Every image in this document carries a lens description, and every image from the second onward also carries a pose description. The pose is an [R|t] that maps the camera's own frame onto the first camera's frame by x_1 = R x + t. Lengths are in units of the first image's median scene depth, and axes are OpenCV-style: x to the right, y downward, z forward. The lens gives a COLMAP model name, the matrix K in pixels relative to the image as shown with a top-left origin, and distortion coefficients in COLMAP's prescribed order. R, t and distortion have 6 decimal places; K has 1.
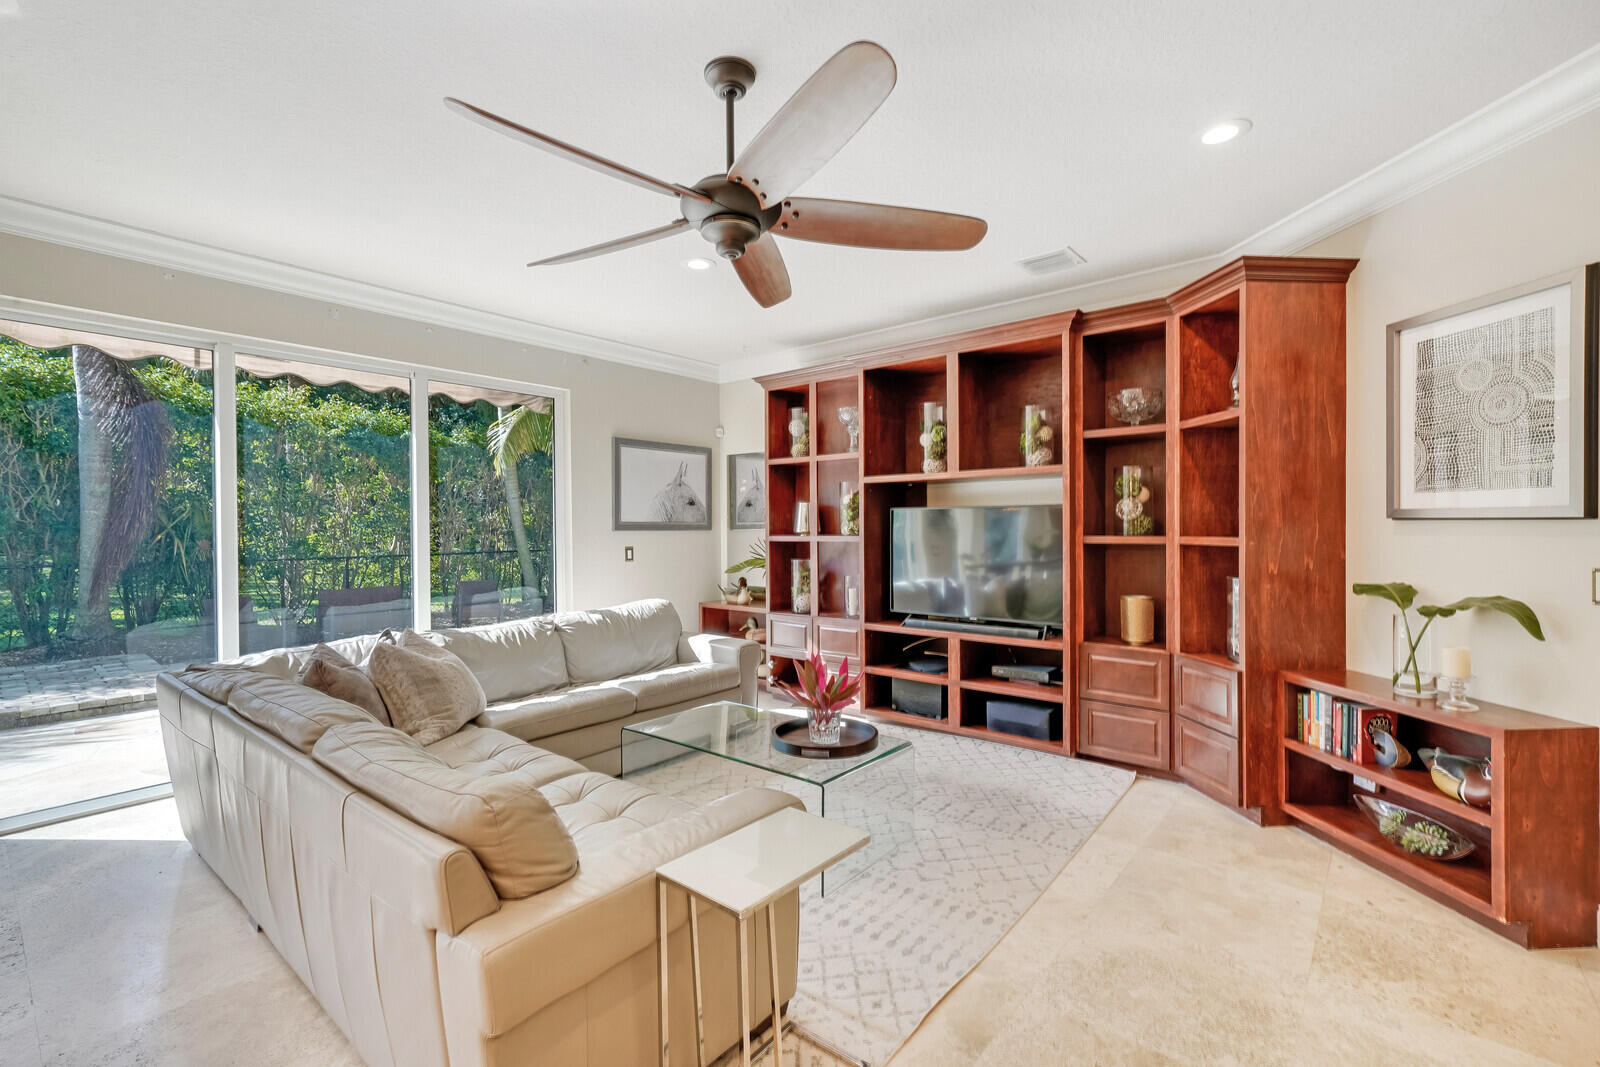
lens RADIAL K [[704.8, 0, 804.7], [0, 704.8, 531.8], [0, 0, 1]] dist [0.007402, 0.000700]
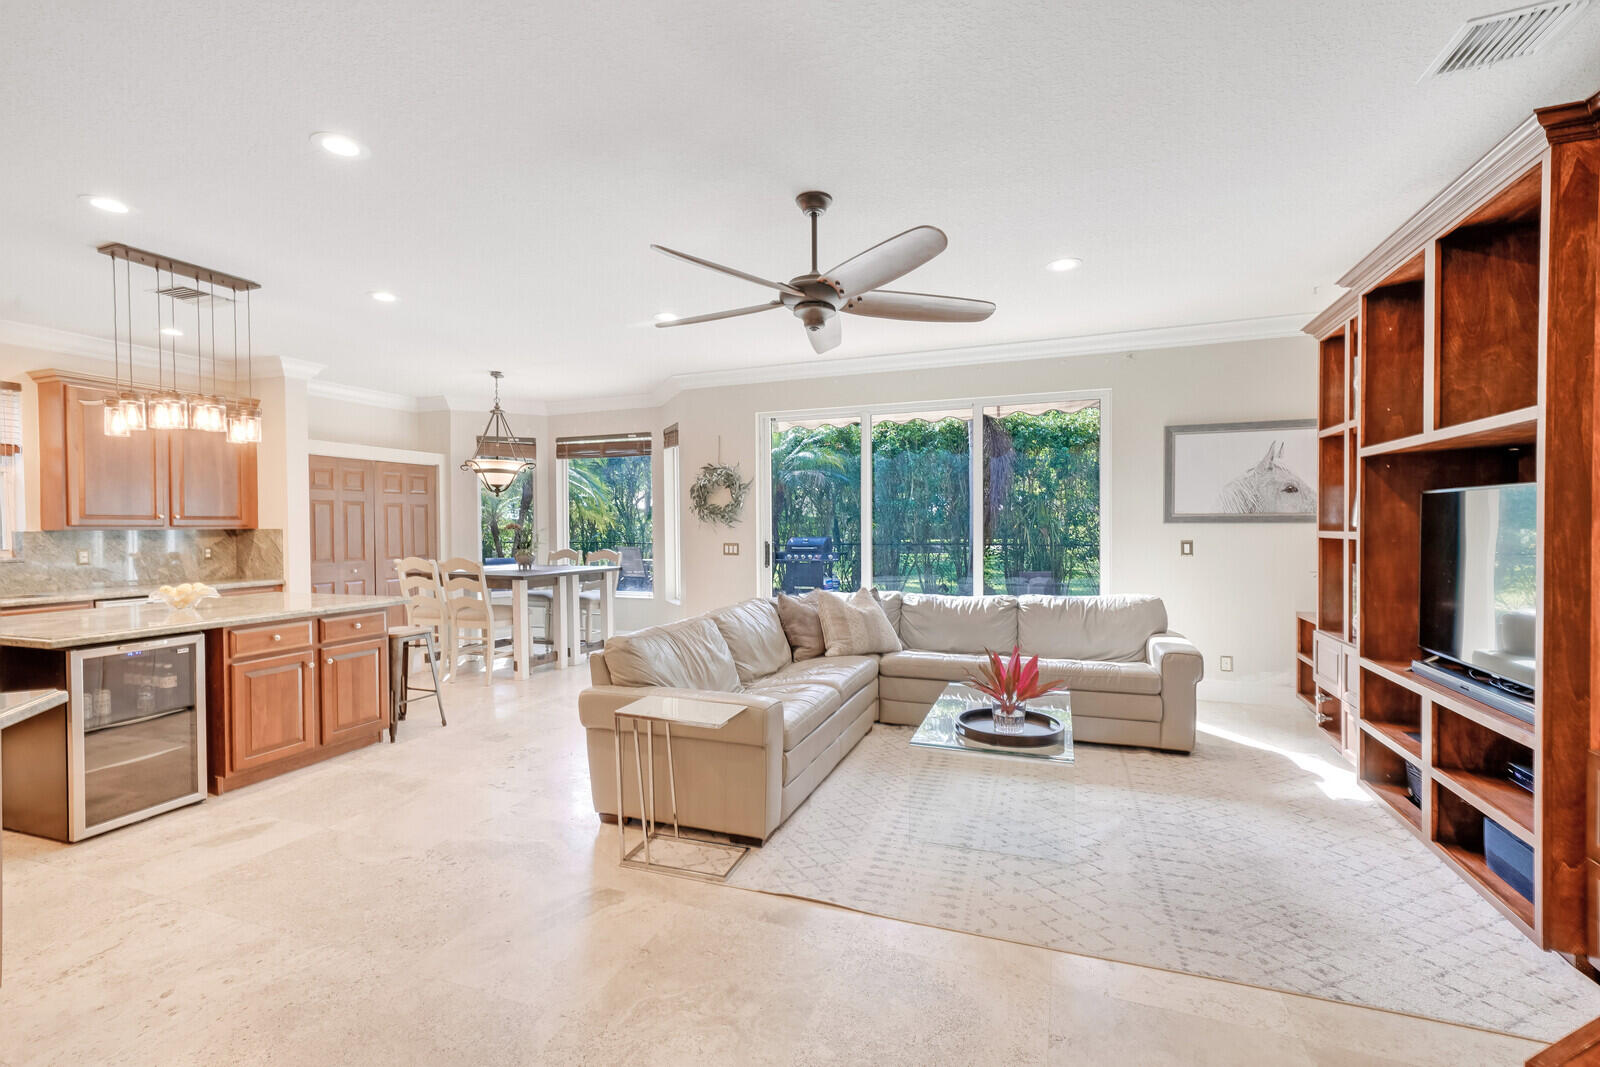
lens RADIAL K [[704.8, 0, 791.8], [0, 704.8, 531.5], [0, 0, 1]] dist [0.007402, 0.000700]
pose [[0.318931, 0.014359, -0.947669, 0.500017], [0.001296, 0.999878, 0.015586, -0.006044], [0.947777, -0.006199, 0.318873, 0.207281]]
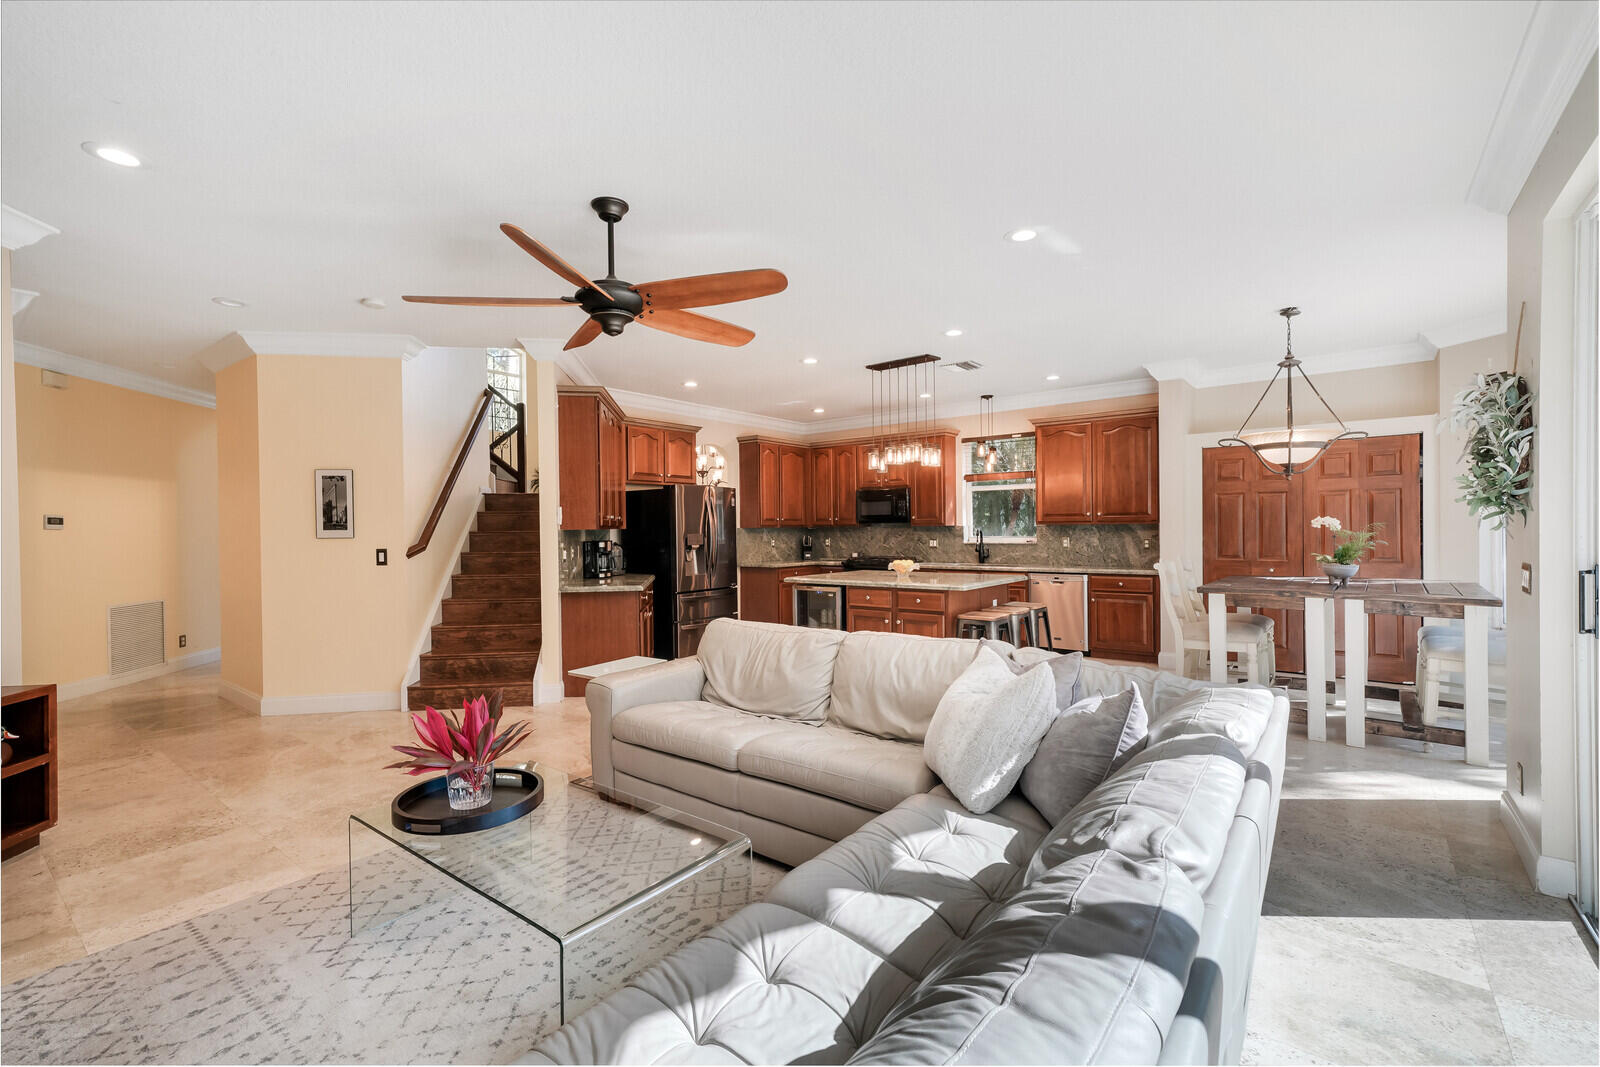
lens RADIAL K [[704.8, 0, 793.4], [0, 704.8, 535.3], [0, 0, 1]] dist [0.007402, 0.000700]
pose [[-0.999604, 0.018177, -0.021503, -0.174953], [0.017869, 0.999736, 0.014450, -0.002271], [0.021760, 0.014060, -0.999664, 0.989884]]
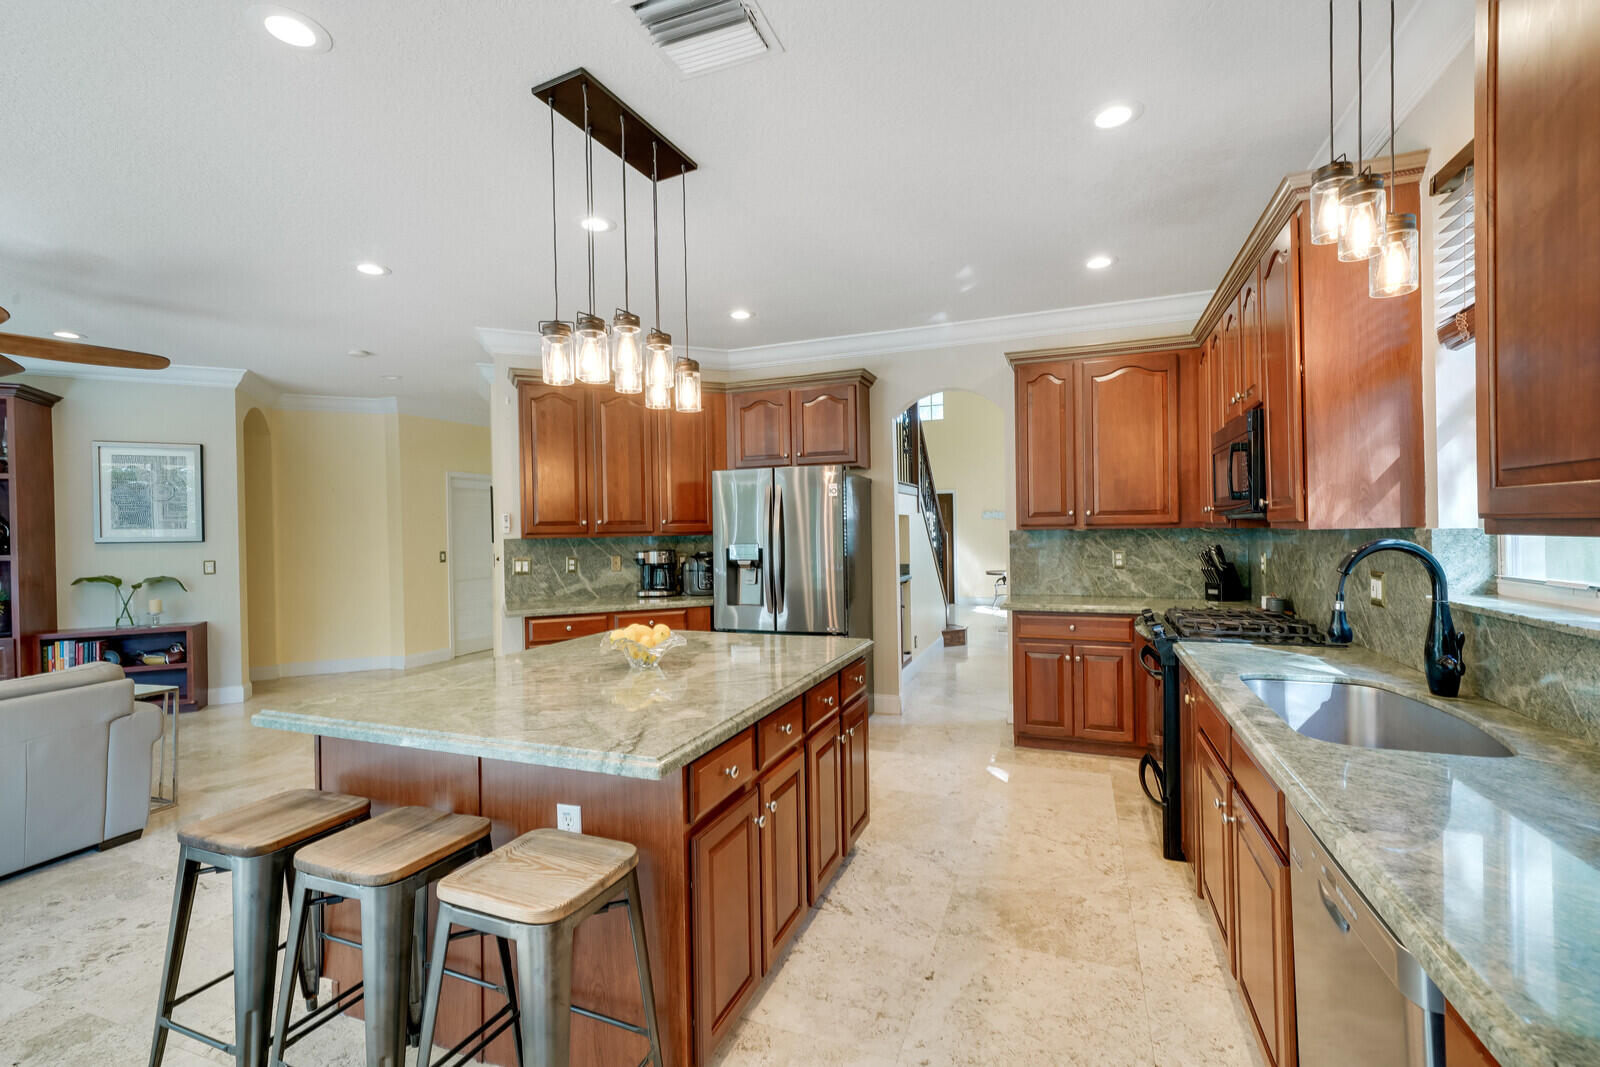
lens RADIAL K [[704.8, 0, 792.0], [0, 704.8, 538.2], [0, 0, 1]] dist [0.007402, 0.000700]
pose [[-0.306706, 0.001772, 0.951803, -0.843131], [0.022988, 0.999720, 0.005547, 0.000885], [-0.951527, 0.023581, -0.306661, -0.101627]]
